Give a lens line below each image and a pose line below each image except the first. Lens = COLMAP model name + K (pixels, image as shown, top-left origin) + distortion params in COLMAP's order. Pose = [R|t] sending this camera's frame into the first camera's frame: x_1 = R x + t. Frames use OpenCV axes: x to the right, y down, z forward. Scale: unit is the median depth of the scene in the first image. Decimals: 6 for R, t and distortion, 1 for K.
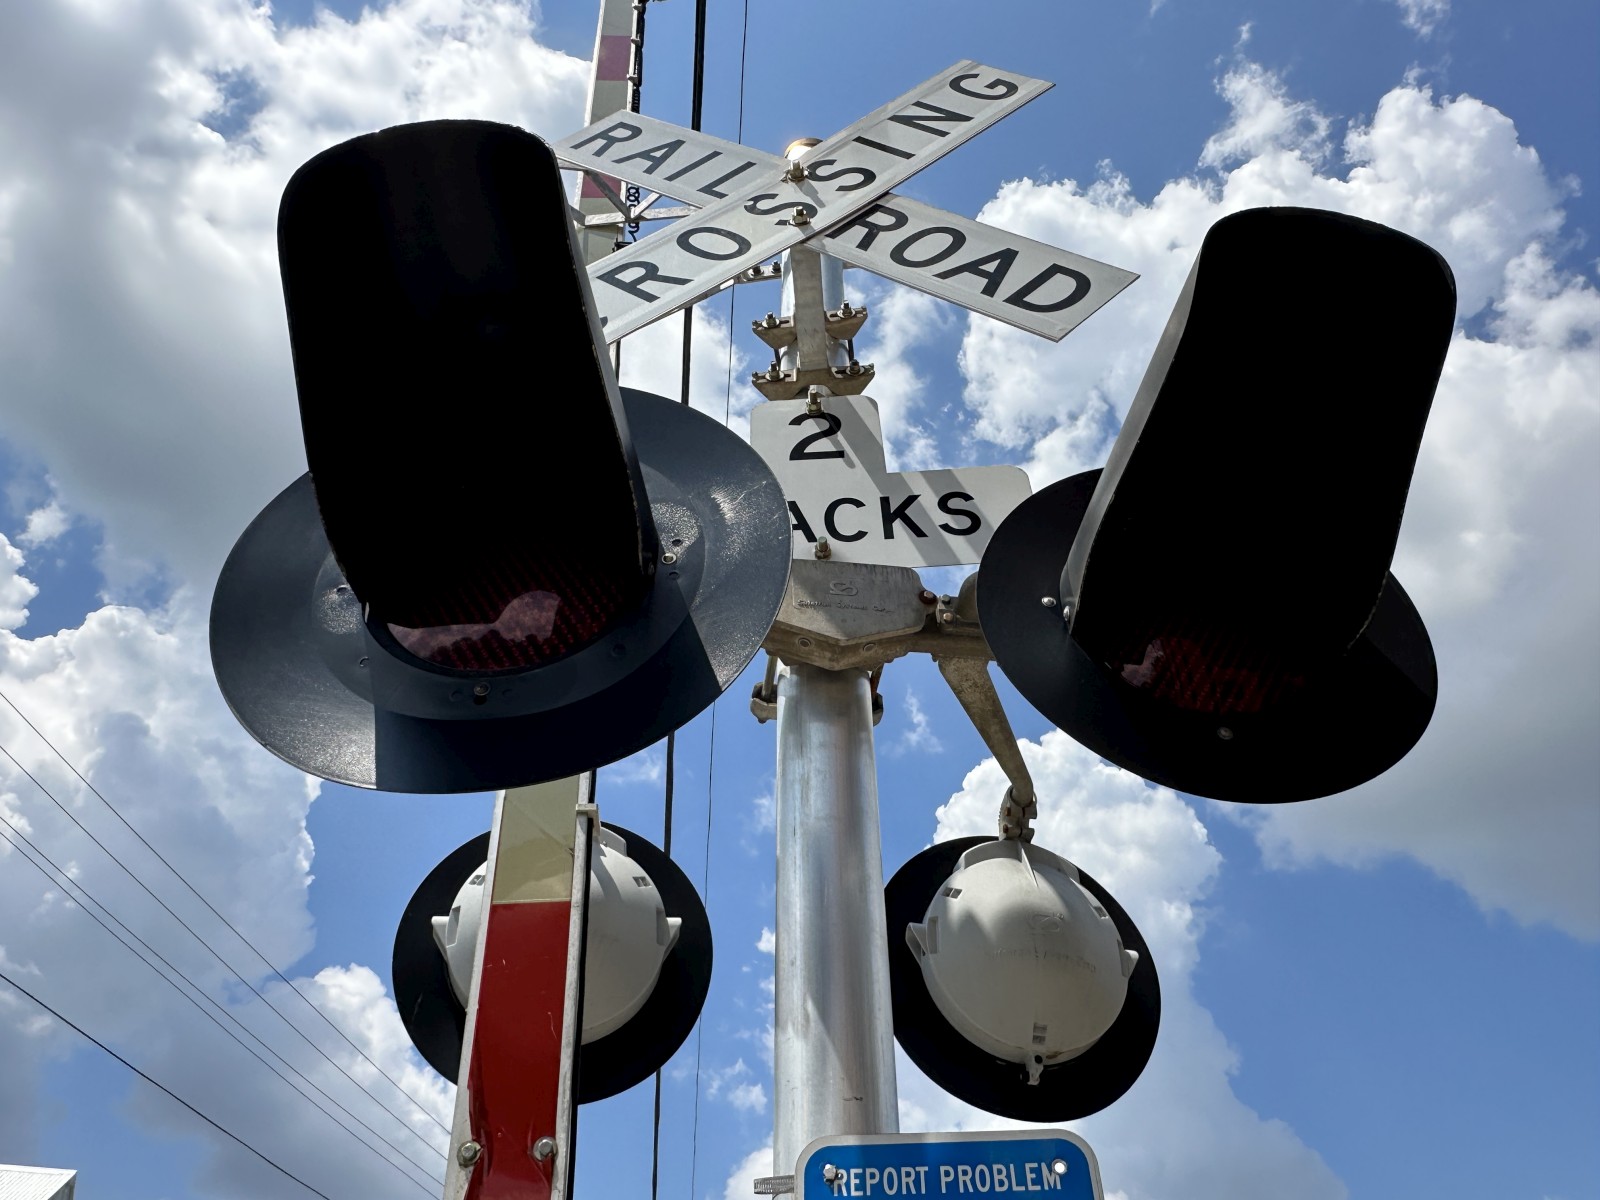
lens RADIAL K [[1100.6, 0, 788.6], [0, 1100.6, 623.1], [0, 0, 1]] dist [-0.005262, -0.001030]
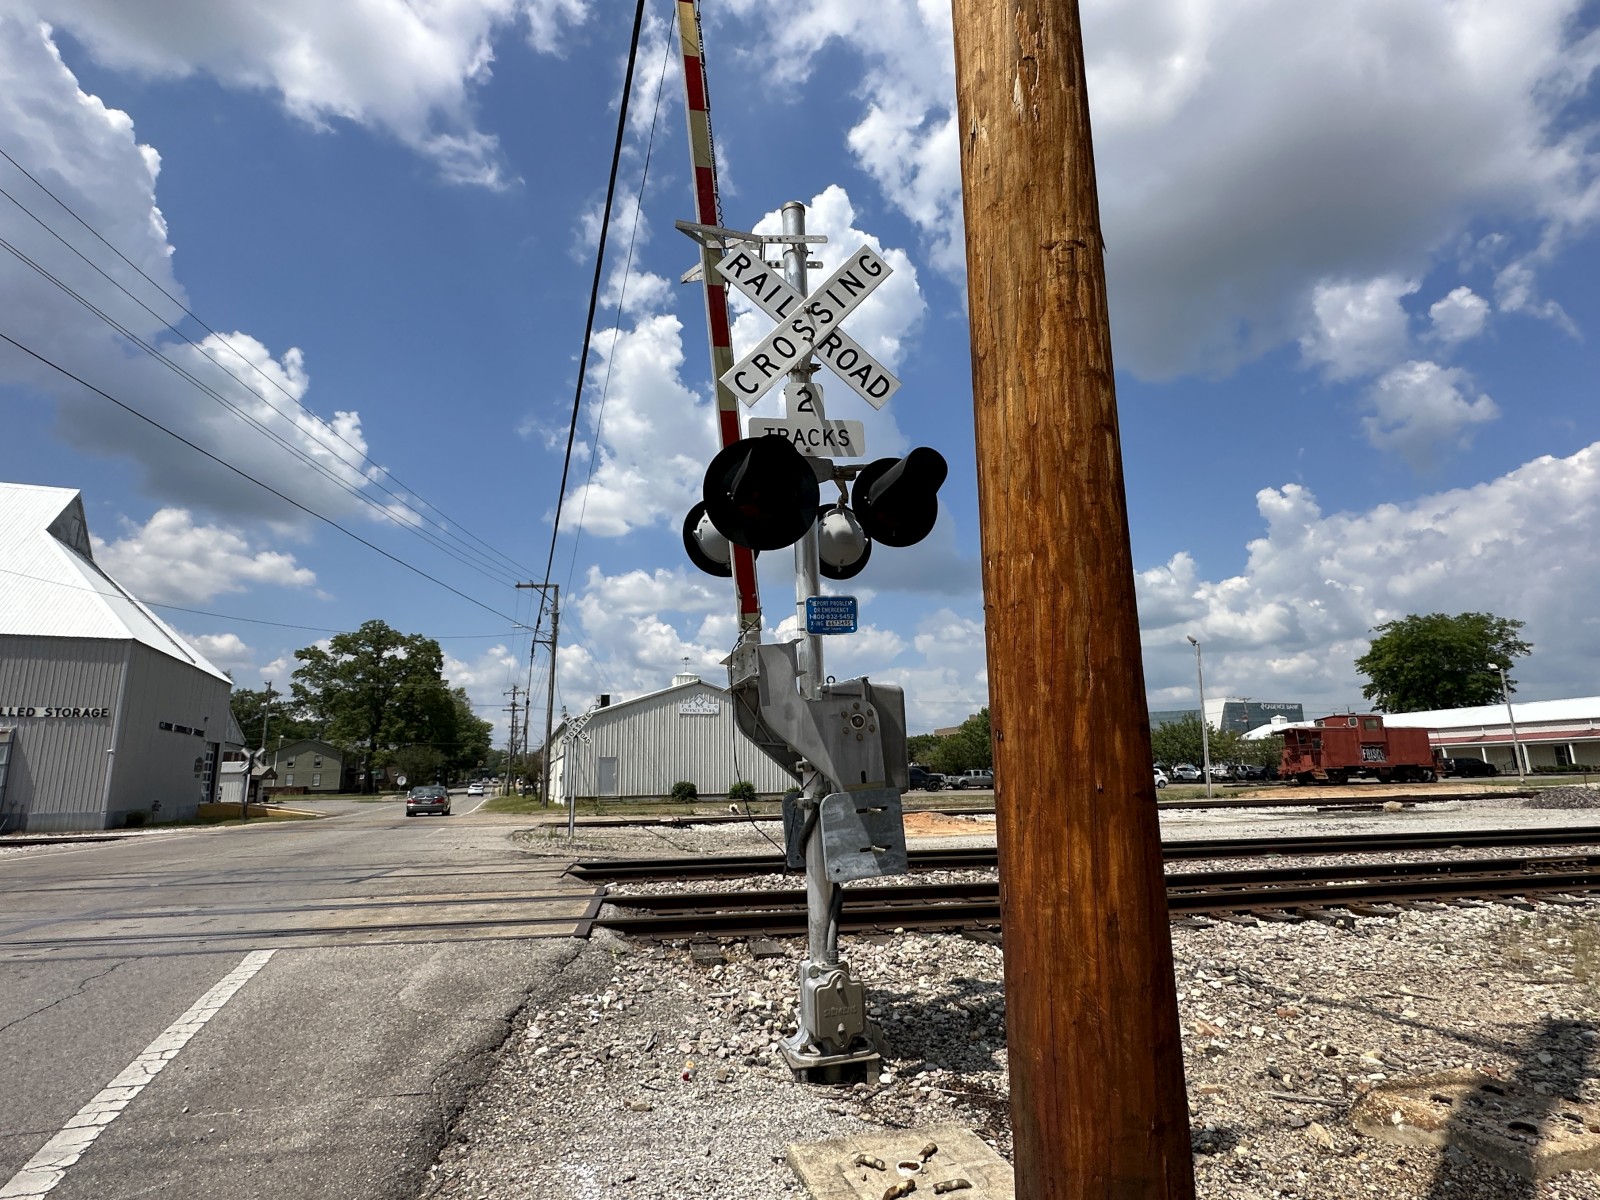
lens RADIAL K [[831.3, 0, 802.9], [0, 831.3, 607.8], [0, 0, 1]] dist [-0.000308, -0.000634]
pose [[0.970288, 0.004558, 0.241908, -0.470386], [-0.139122, 0.828518, 0.542405, -0.812095], [-0.197953, -0.559944, 0.804535, -1.110572]]
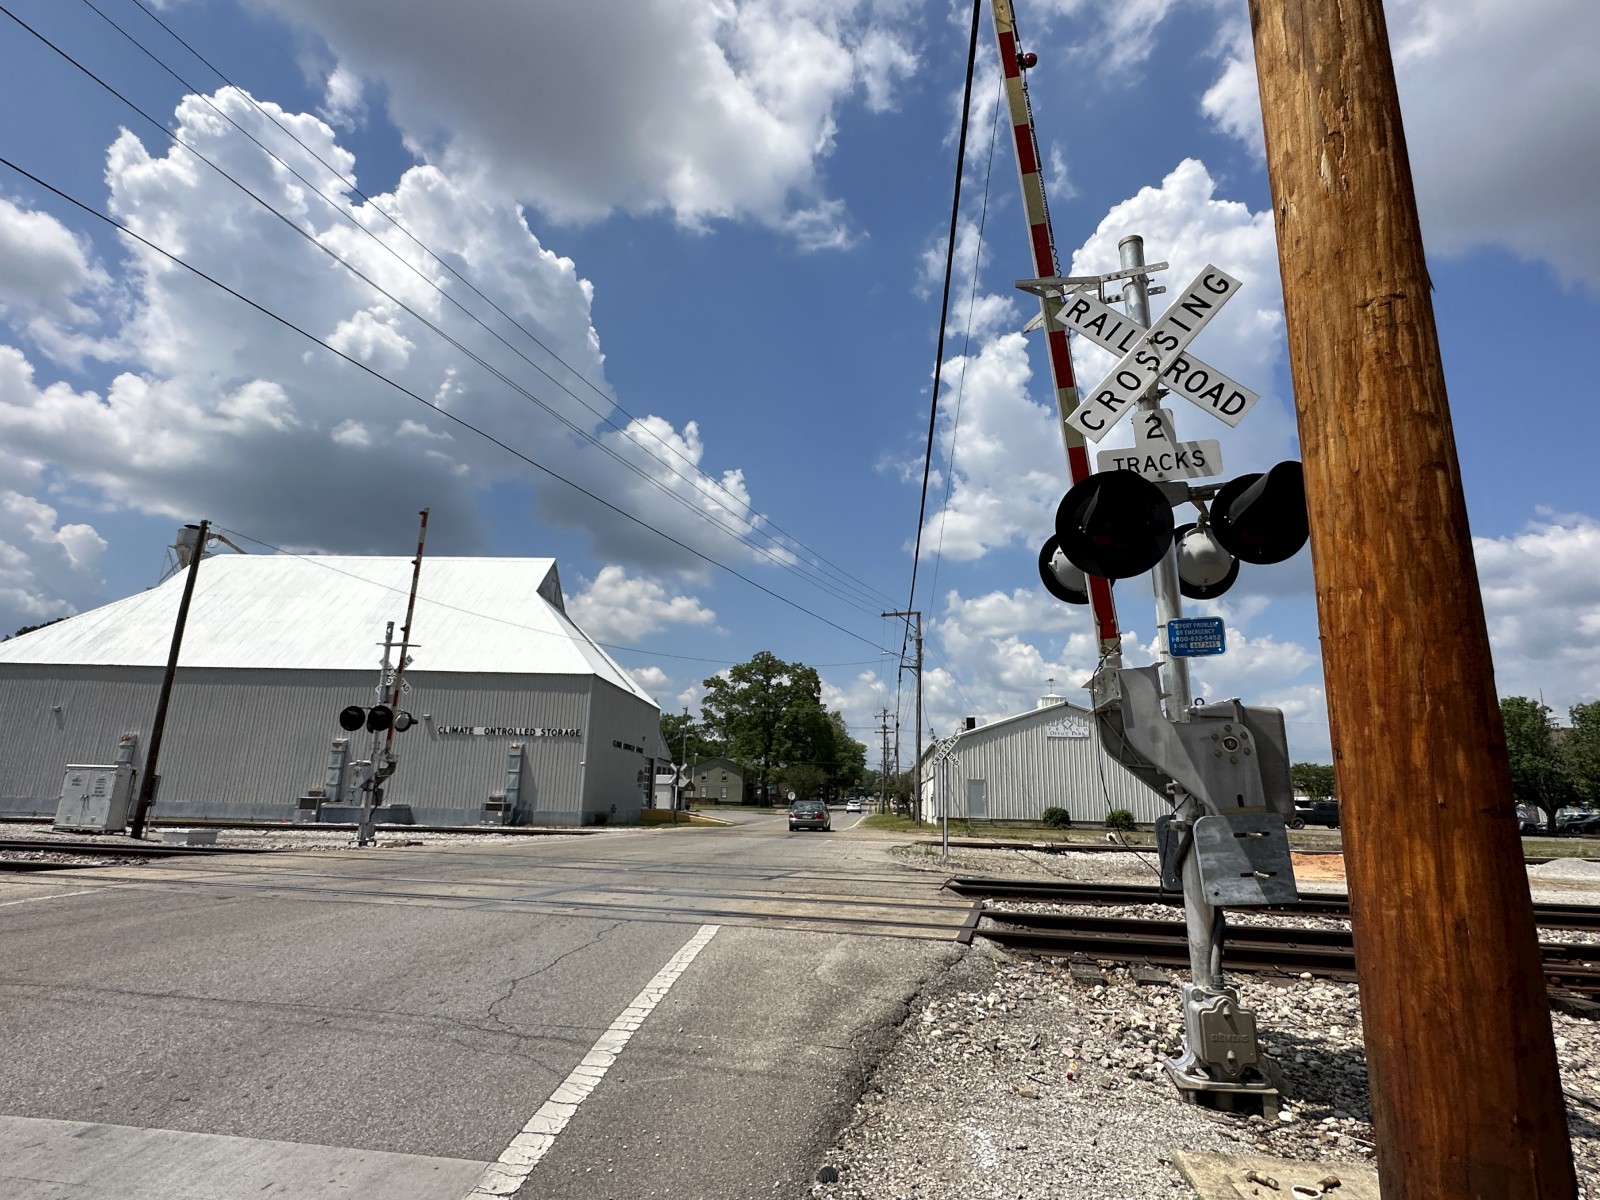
lens RADIAL K [[839.7, 0, 802.8], [0, 839.7, 604.0], [0, 0, 1]] dist [-0.001183, -0.000589]
pose [[0.982998, -0.047561, -0.177349, -0.485957], [0.134384, 0.844533, 0.518368, -0.957554], [0.125123, -0.533387, 0.836566, -1.283538]]
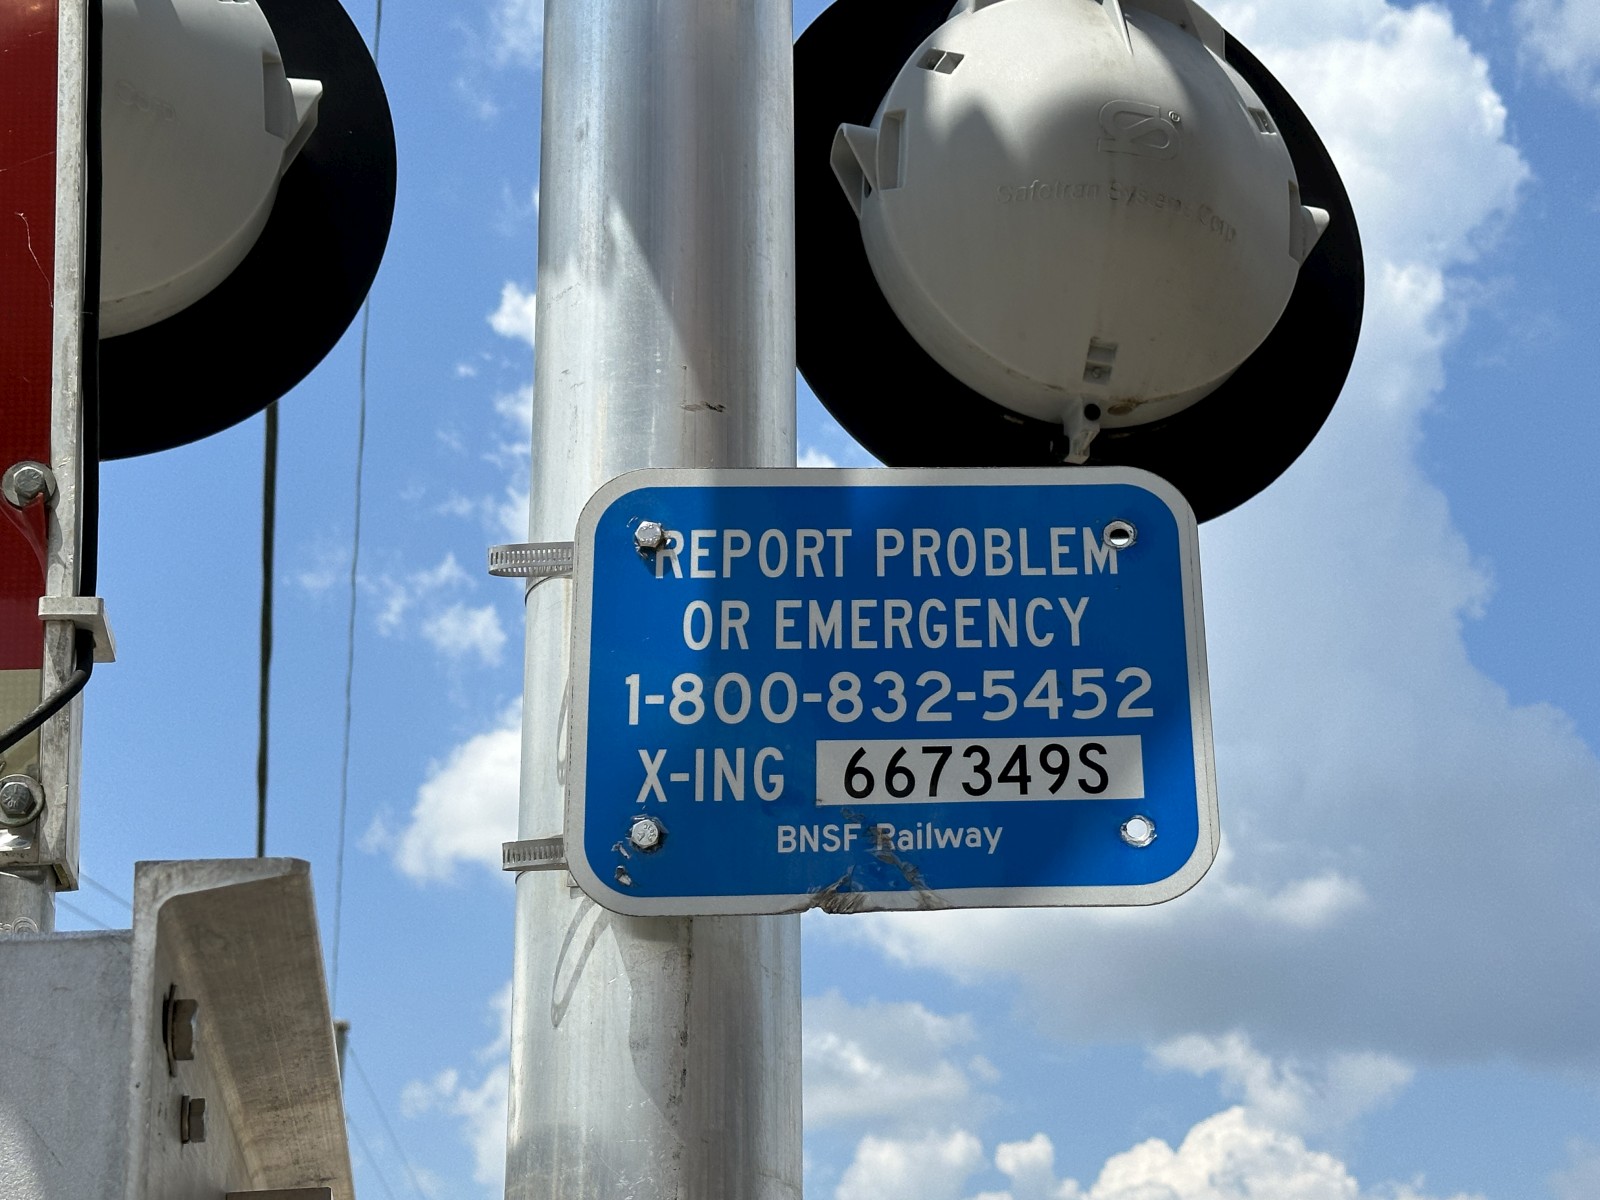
lens RADIAL K [[2516.7, 0, 812.1], [0, 2516.7, 594.5], [0, 0, 1]] dist [0.017980, 0.570092]
pose [[0.994370, 0.027744, 0.102266, -0.002036], [-0.064387, 0.924710, 0.375188, 0.068024], [-0.084157, -0.379661, 0.921290, -0.019704]]
